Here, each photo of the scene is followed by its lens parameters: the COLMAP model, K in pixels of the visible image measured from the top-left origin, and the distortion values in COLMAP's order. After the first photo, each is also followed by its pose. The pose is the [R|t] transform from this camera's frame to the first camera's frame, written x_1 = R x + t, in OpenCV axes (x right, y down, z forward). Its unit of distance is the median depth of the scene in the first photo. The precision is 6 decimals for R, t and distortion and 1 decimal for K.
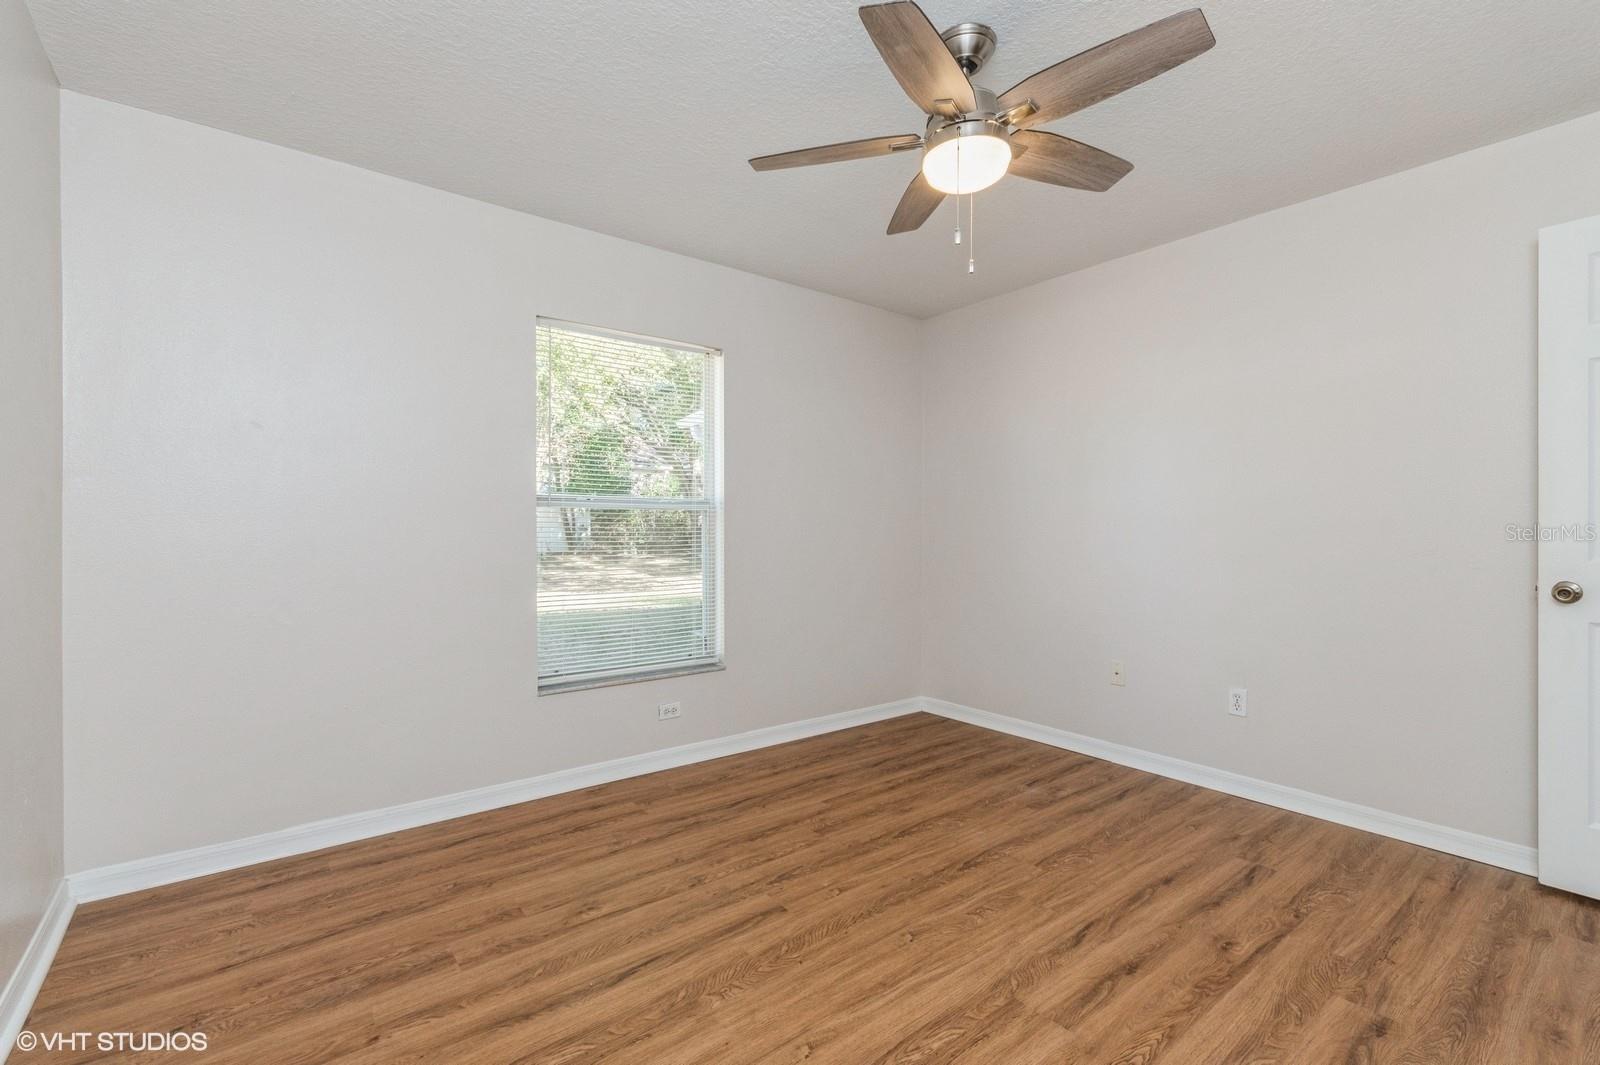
lens RADIAL K [[702.3, 0, 799.4], [0, 702.3, 530.2], [0, 0, 1]] dist [0.002904, 0.000576]
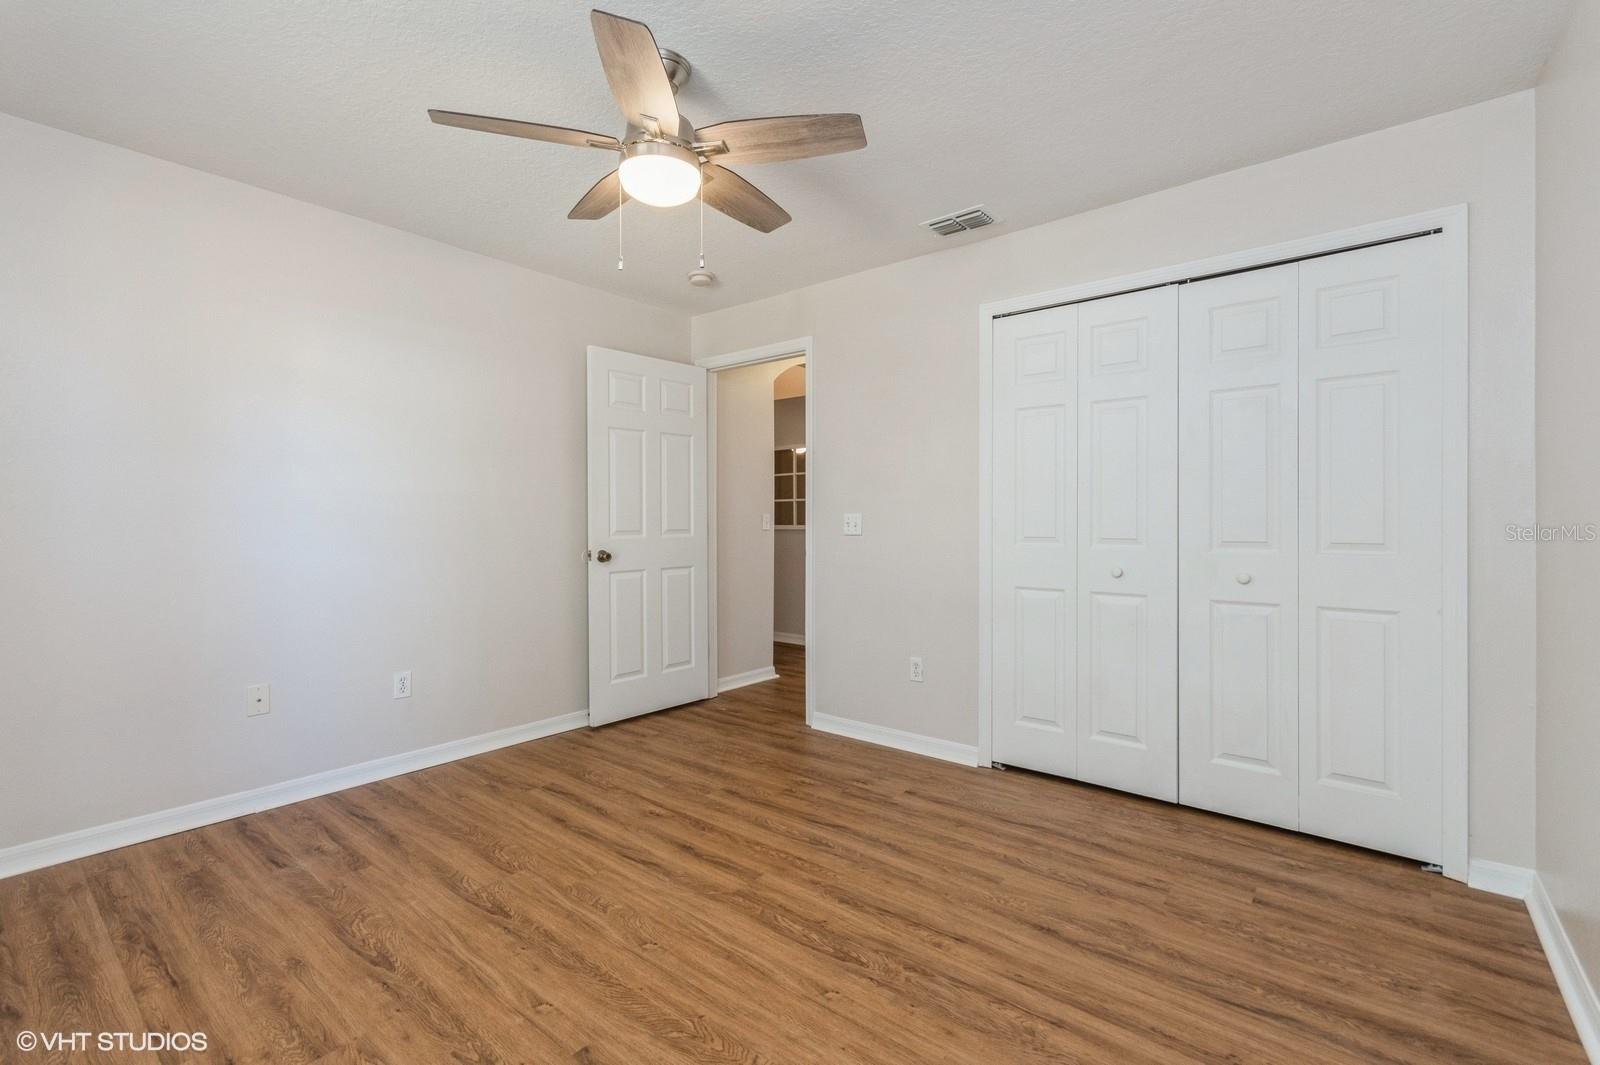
lens RADIAL K [[702.3, 0, 803.3], [0, 702.3, 535.5], [0, 0, 1]] dist [0.002904, 0.000576]
pose [[-0.223286, -0.021215, 0.974522, -0.637829], [-0.000290, 0.999765, 0.021699, -0.000925], [-0.974753, 0.004562, -0.223240, 0.788811]]
